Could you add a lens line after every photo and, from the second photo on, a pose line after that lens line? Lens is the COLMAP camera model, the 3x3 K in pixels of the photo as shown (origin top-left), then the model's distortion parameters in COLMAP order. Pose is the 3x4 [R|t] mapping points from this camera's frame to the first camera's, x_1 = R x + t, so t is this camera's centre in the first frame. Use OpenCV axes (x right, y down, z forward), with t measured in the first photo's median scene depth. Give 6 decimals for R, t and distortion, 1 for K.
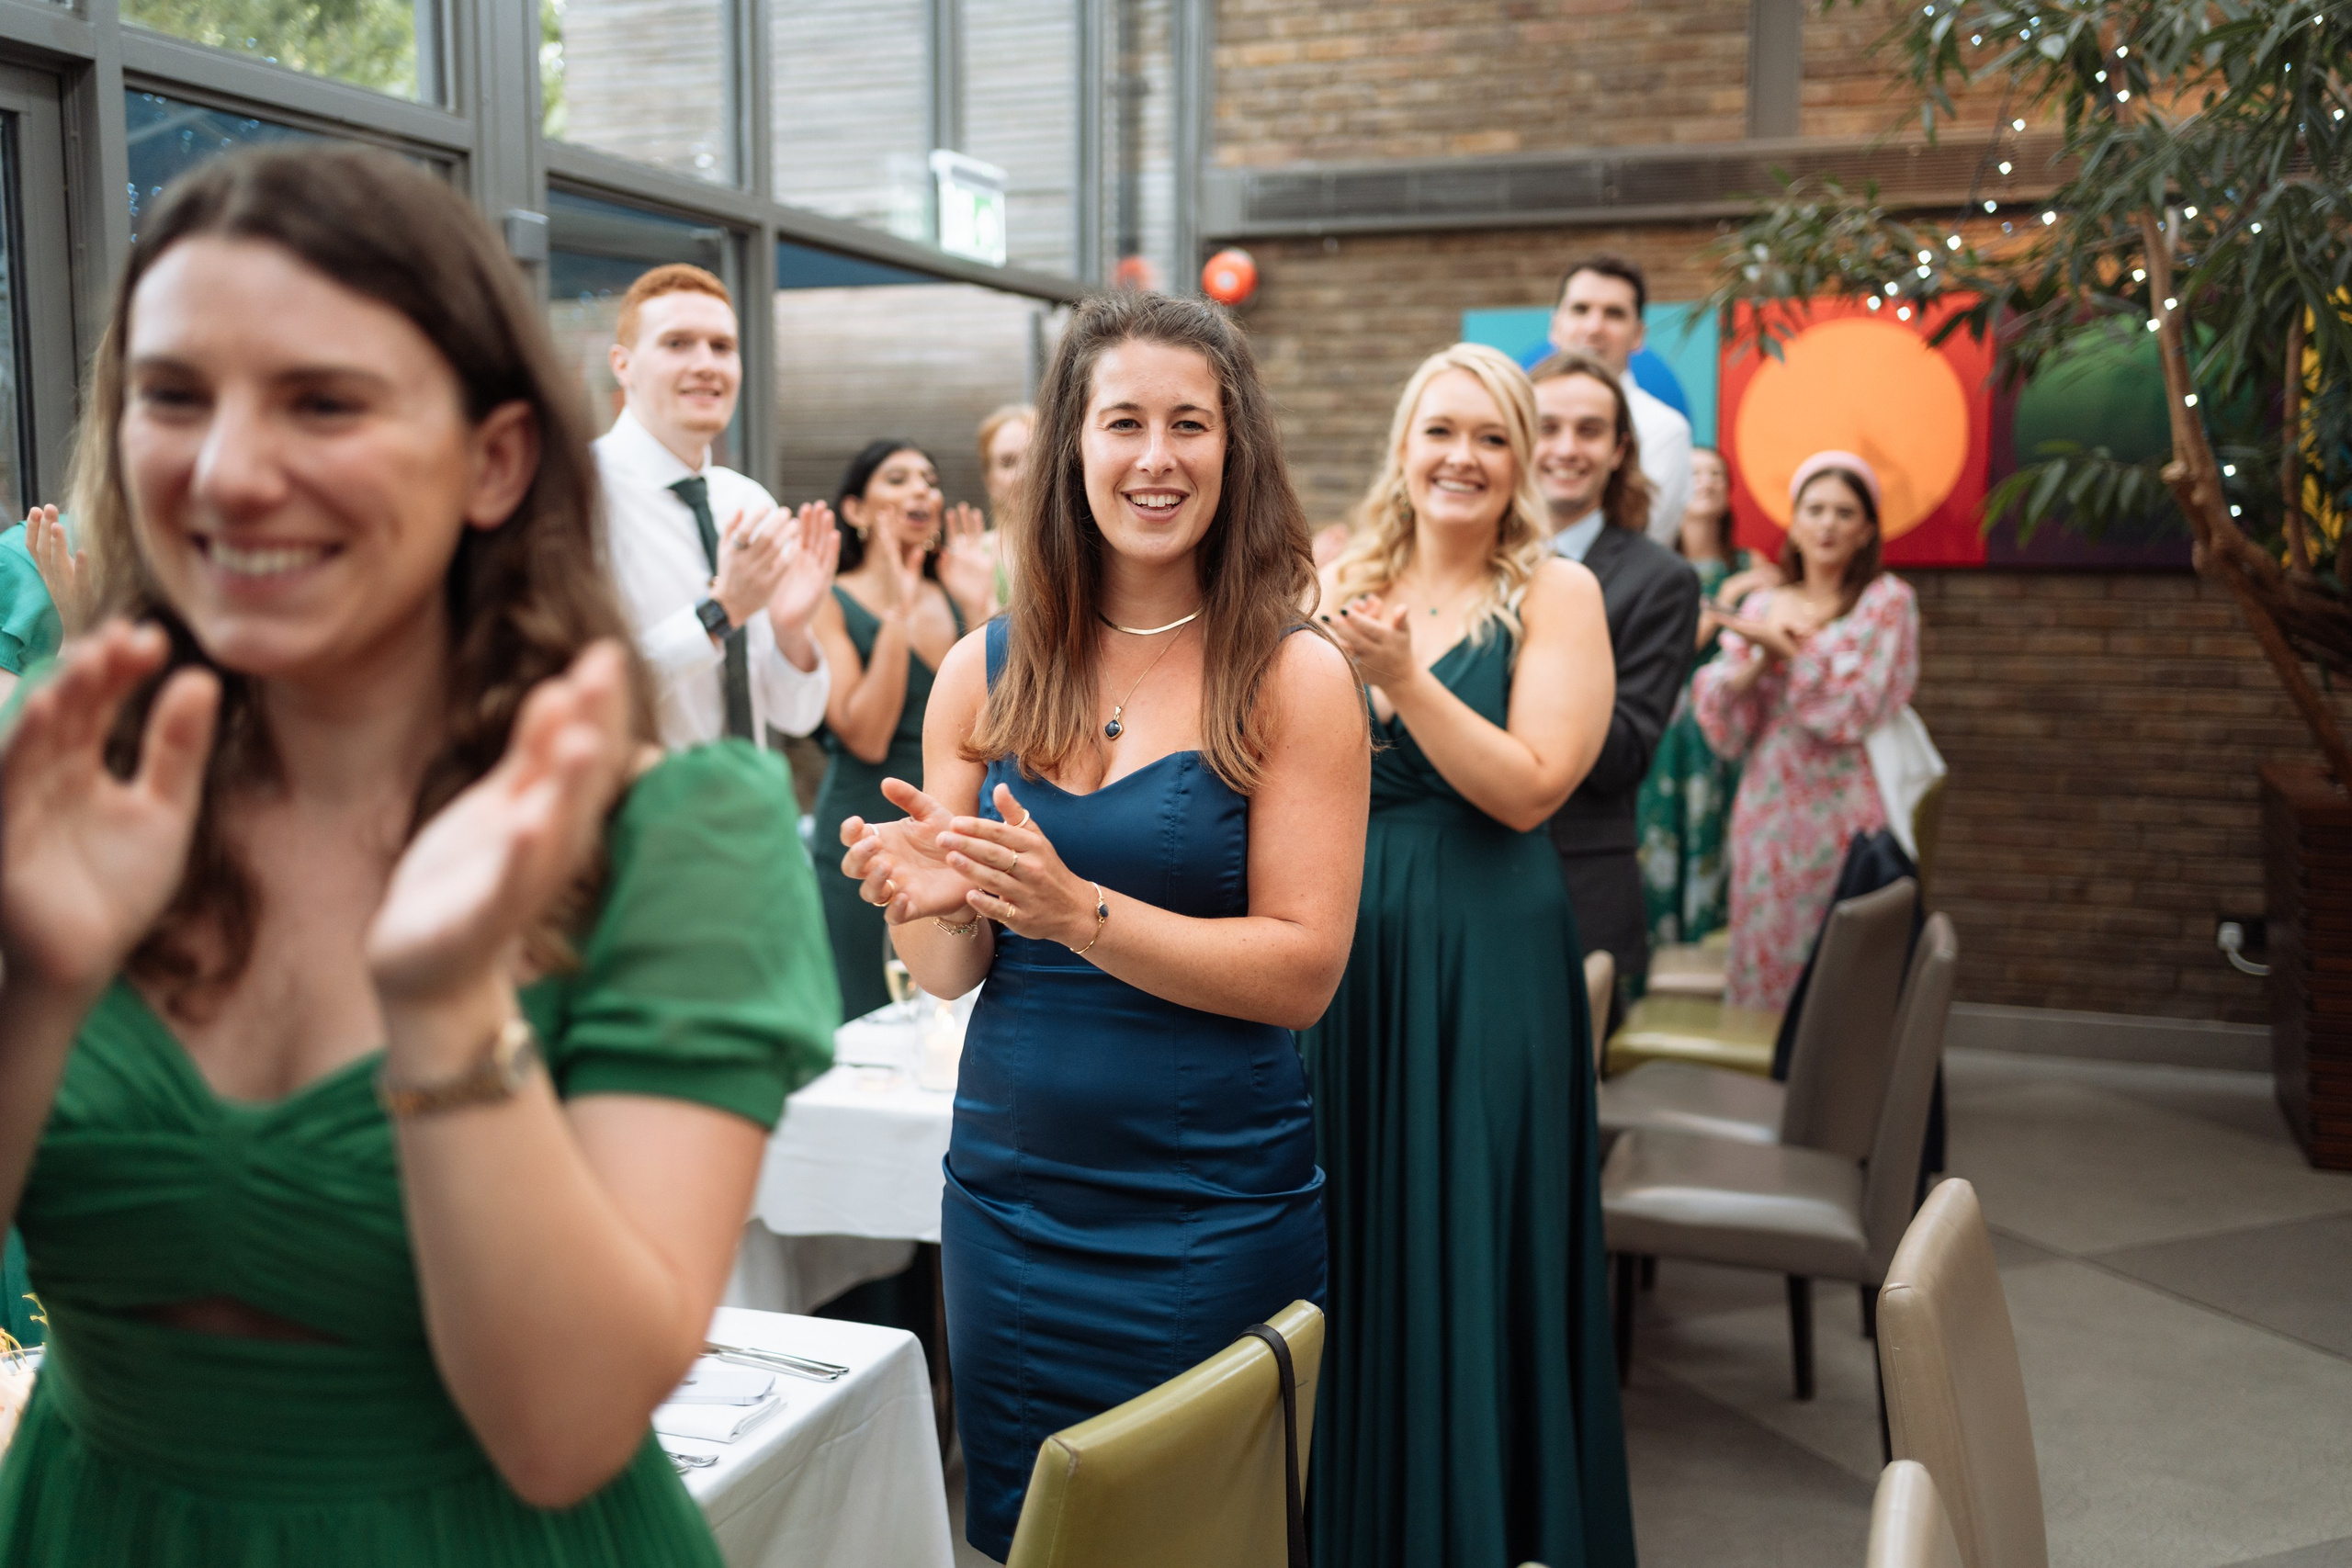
lens RADIAL K [[2438.9, 0, 1157.2], [0, 2438.9, 770.5], [0, 0, 1]] dist [0.058014, 0.000000]
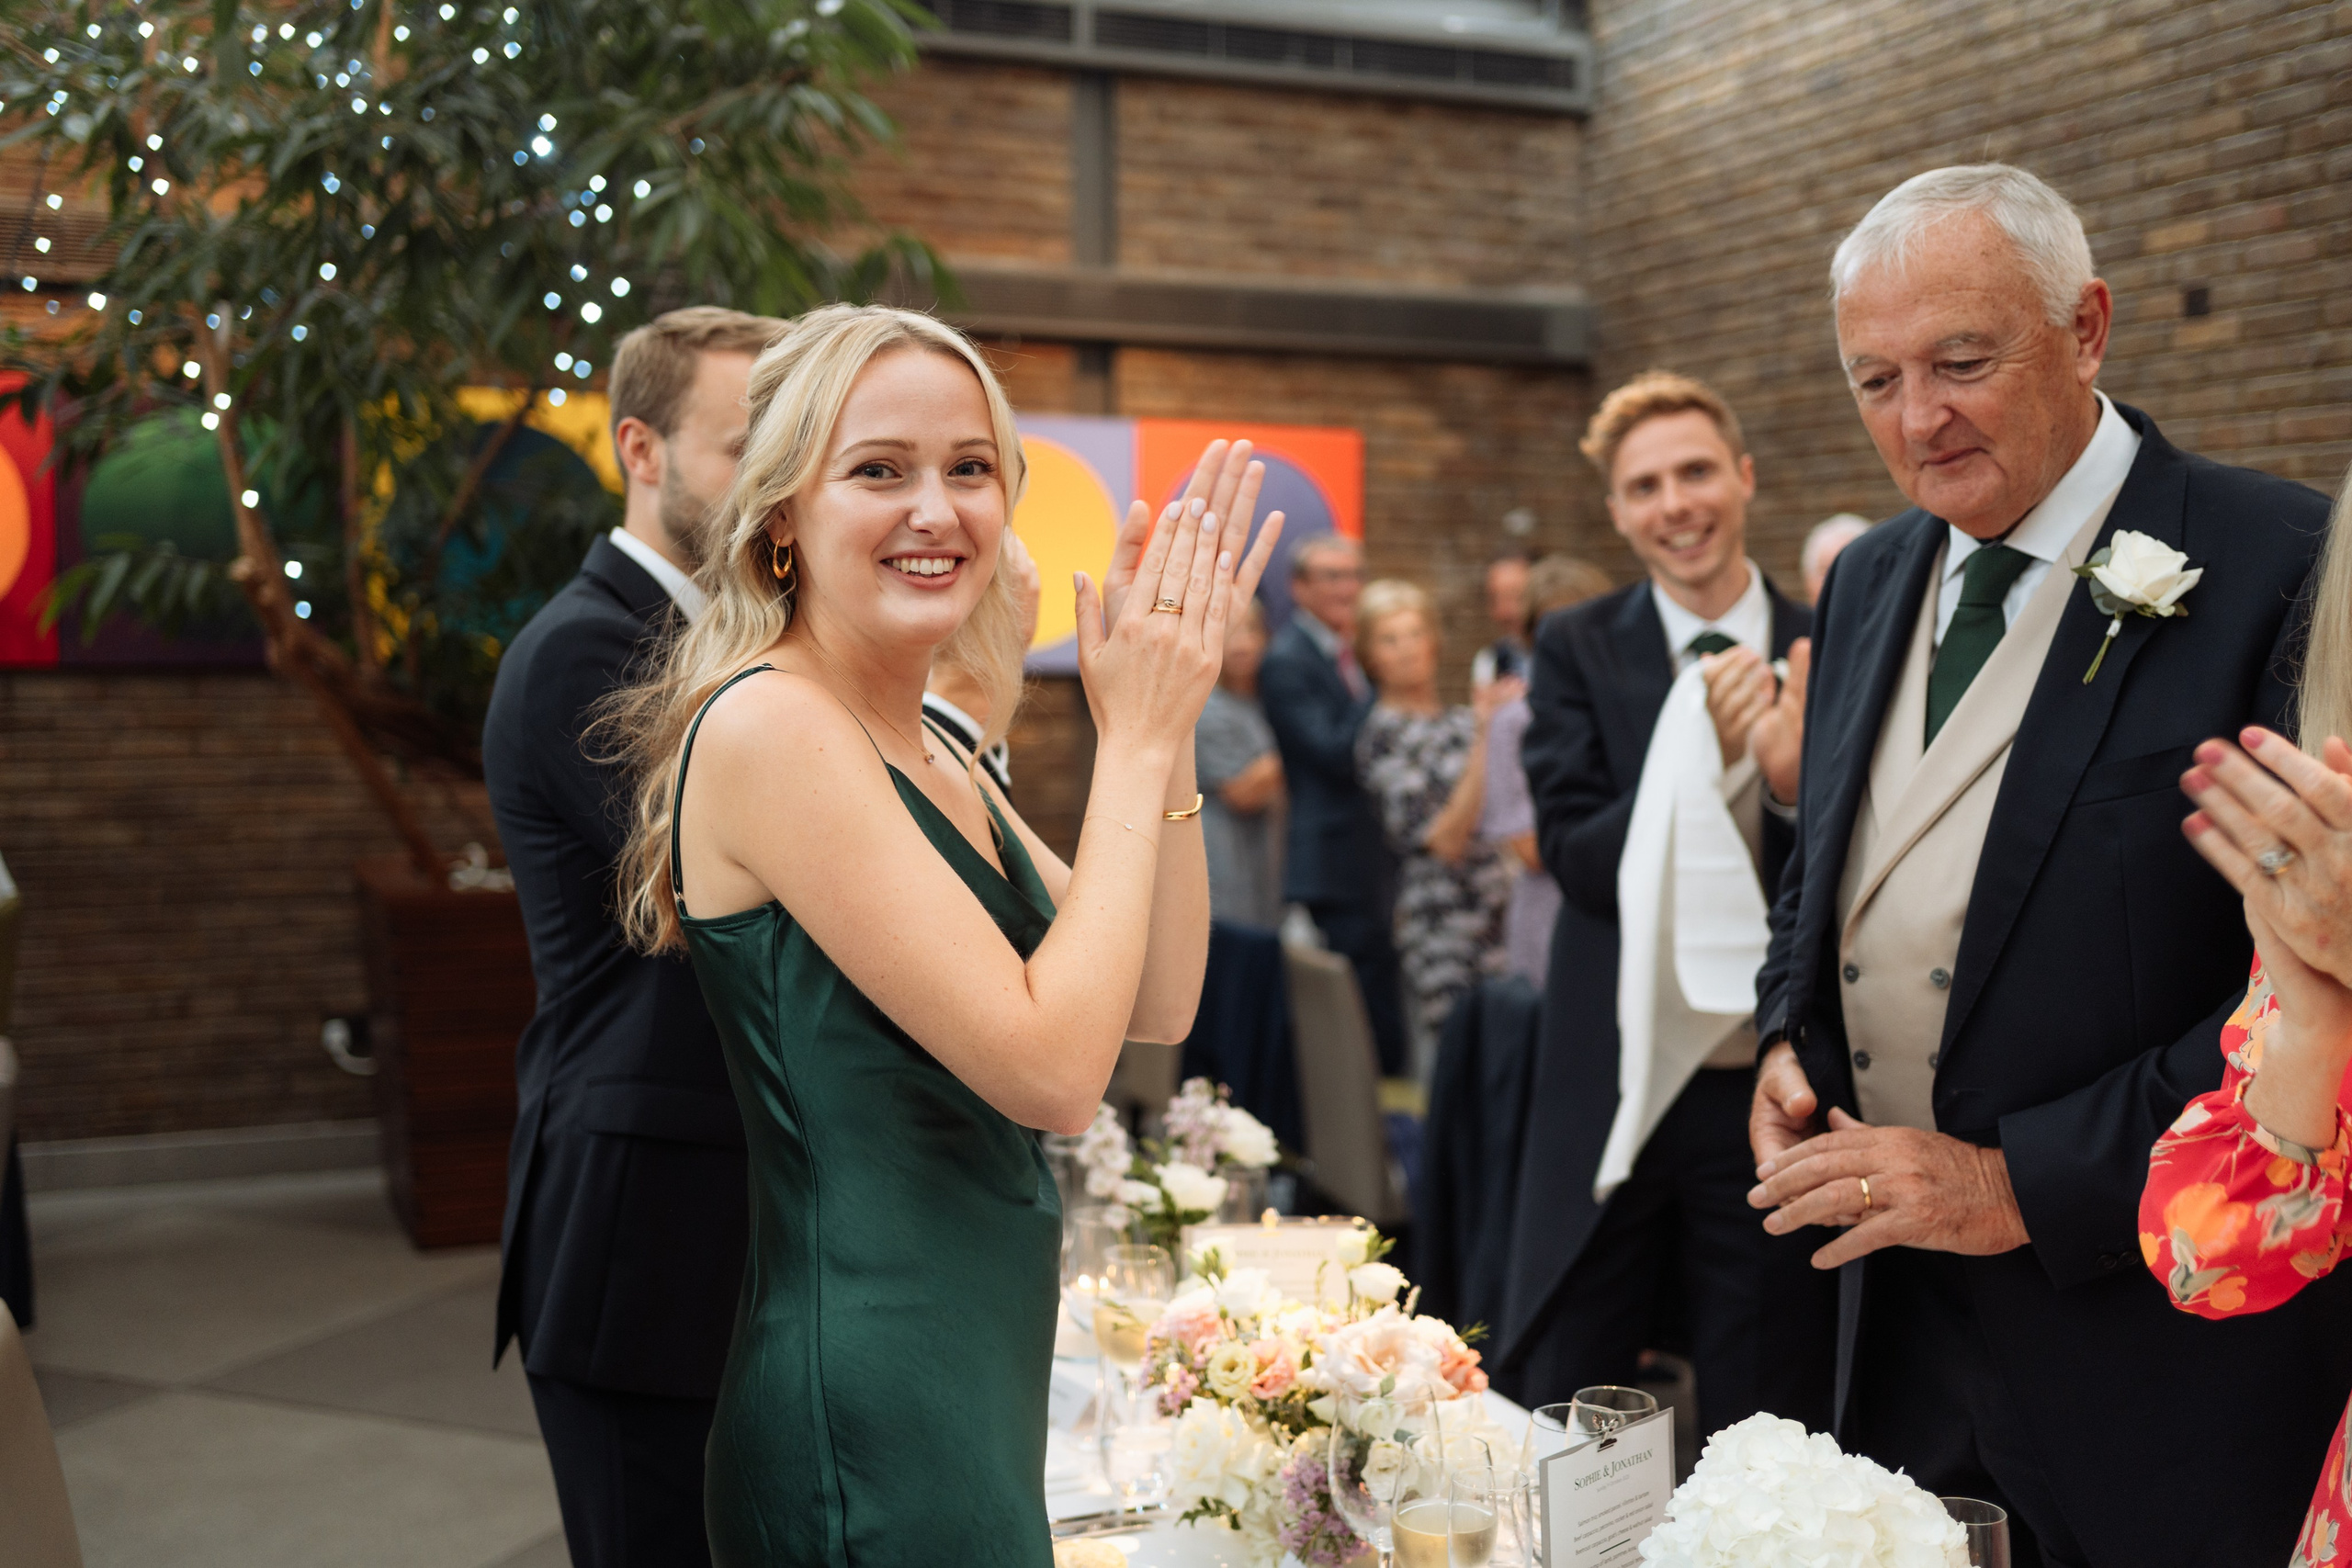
lens RADIAL K [[2607.9, 0, 1266.8], [0, 2607.9, 764.6], [0, 0, 1]] dist [0.033128, 0.000000]
pose [[0.735778, -0.036182, 0.676255, 0.001453], [0.066785, 0.997581, -0.019289, 0.003414], [-0.673921, 0.059356, 0.736415, -0.035013]]
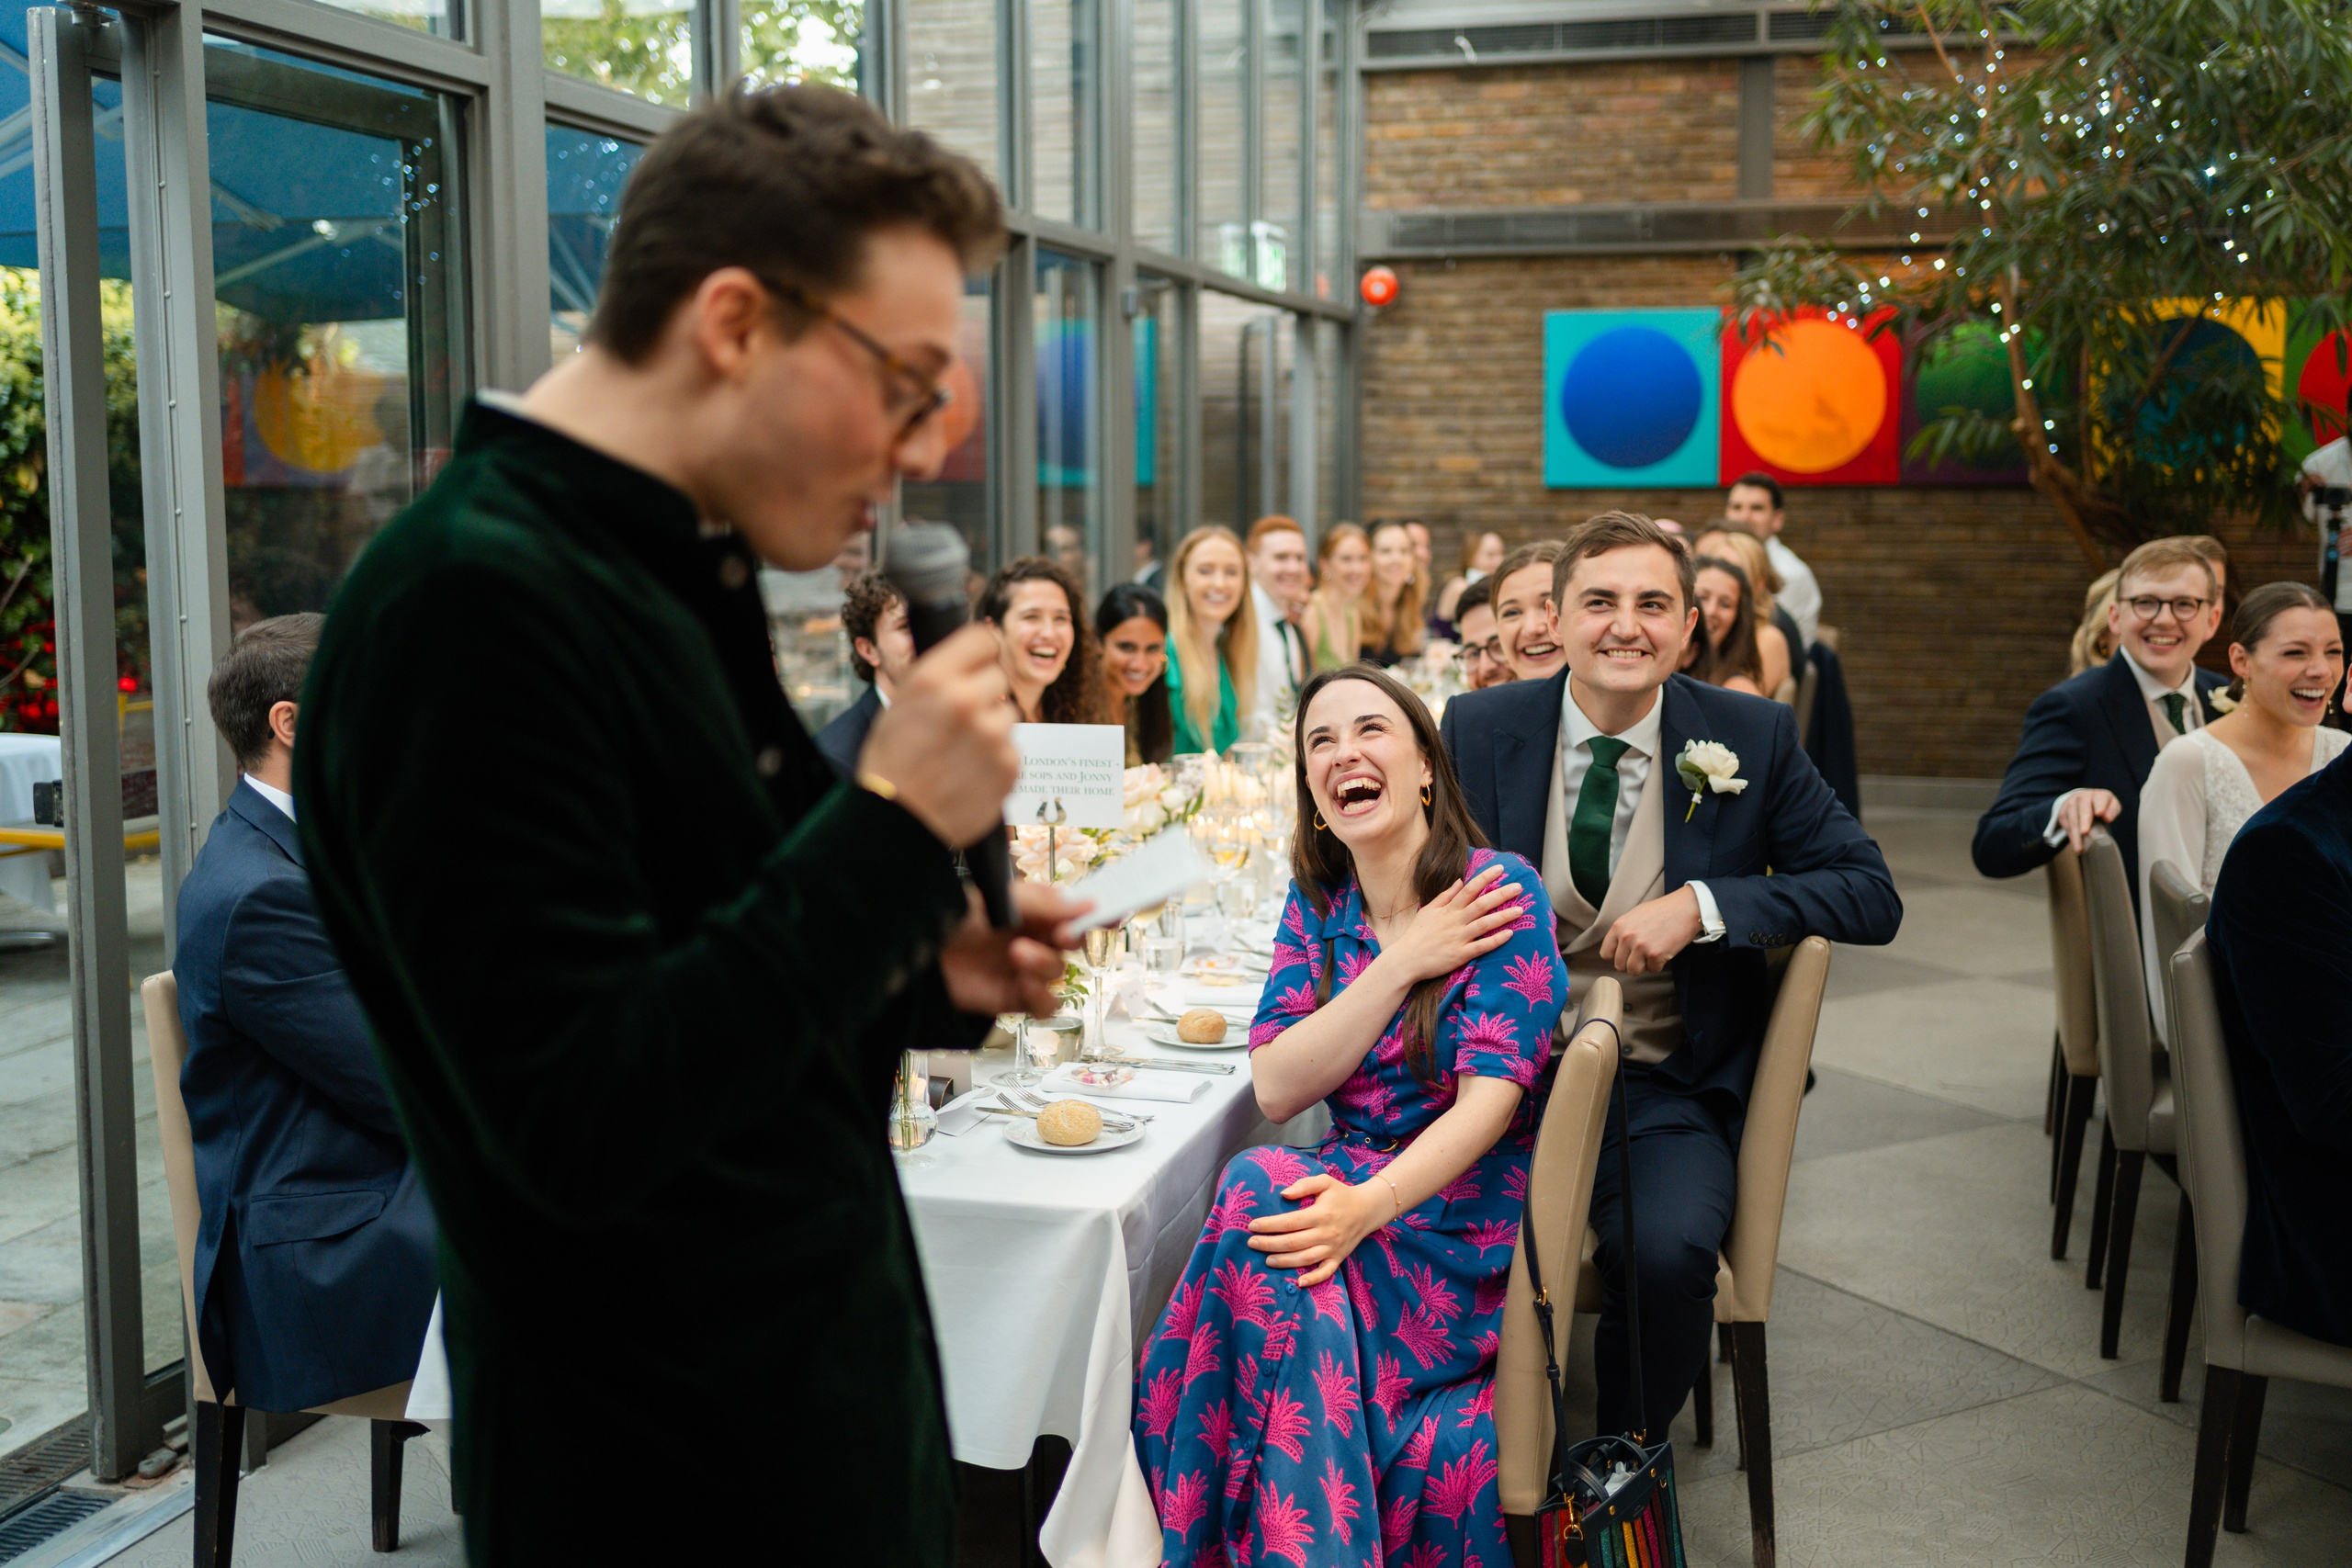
lens RADIAL K [[2607.9, 0, 1202.6], [0, 2607.9, 730.9], [0, 0, 1]] dist [0.033128, 0.000000]
pose [[0.995705, -0.015636, 0.091250, -0.239450], [0.015286, 0.999873, 0.004526, 0.055108], [-0.091309, -0.003112, 0.995818, -0.566457]]
